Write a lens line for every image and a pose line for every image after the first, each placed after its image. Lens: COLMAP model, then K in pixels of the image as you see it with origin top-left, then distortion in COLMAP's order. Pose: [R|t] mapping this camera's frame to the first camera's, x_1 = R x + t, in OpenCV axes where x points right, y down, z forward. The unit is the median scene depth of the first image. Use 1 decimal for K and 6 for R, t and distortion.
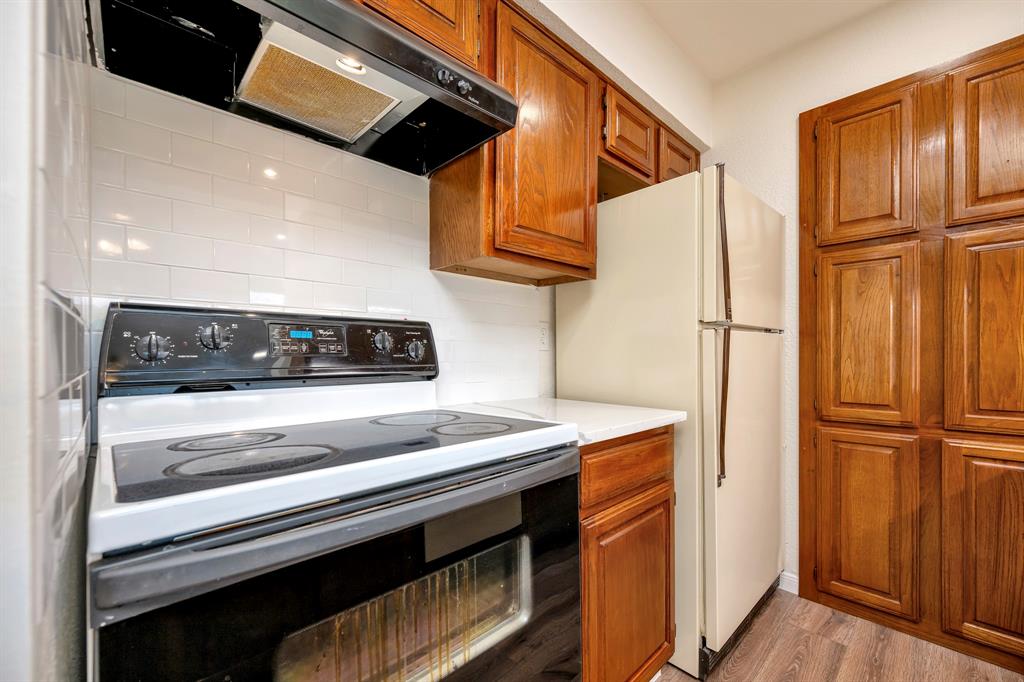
lens RADIAL K [[418.5, 0, 522.5], [0, 418.5, 361.0], [0, 0, 1]] dist [-0.000069, 0.000088]
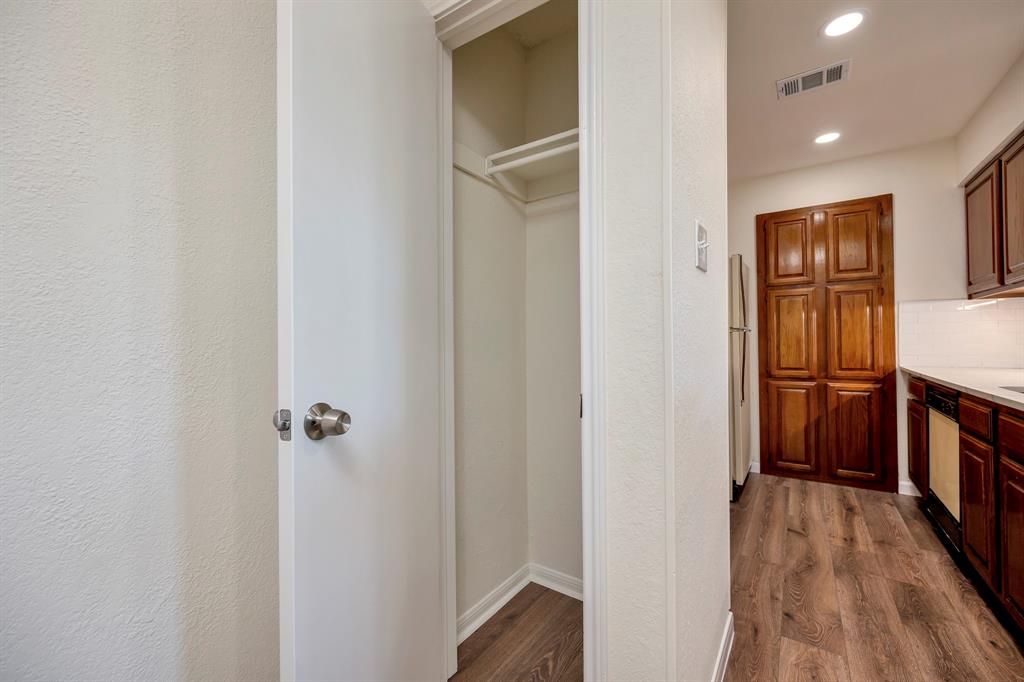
lens RADIAL K [[421.3, 0, 512.0], [0, 421.3, 341.0], [0, 0, 1]] dist [0.000394, -0.000066]
pose [[0.980493, -0.004706, 0.196496, -0.919904], [0.008471, 0.999796, -0.018326, 0.000957], [-0.196370, 0.019633, 0.980333, -0.733028]]
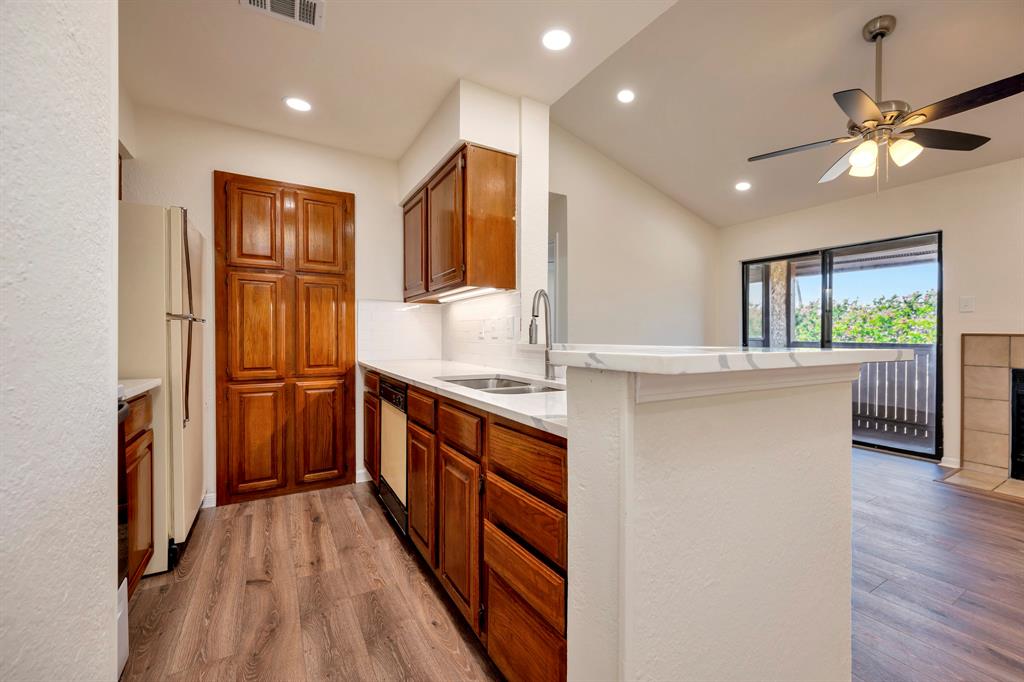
lens RADIAL K [[421.3, 0, 512.0], [0, 421.3, 341.0], [0, 0, 1]] dist [0.000394, -0.000066]
pose [[0.253756, -0.002915, 0.967264, -0.563311], [0.008474, 0.999964, 0.000790, 0.004537], [-0.967231, 0.007996, 0.253771, -0.412091]]
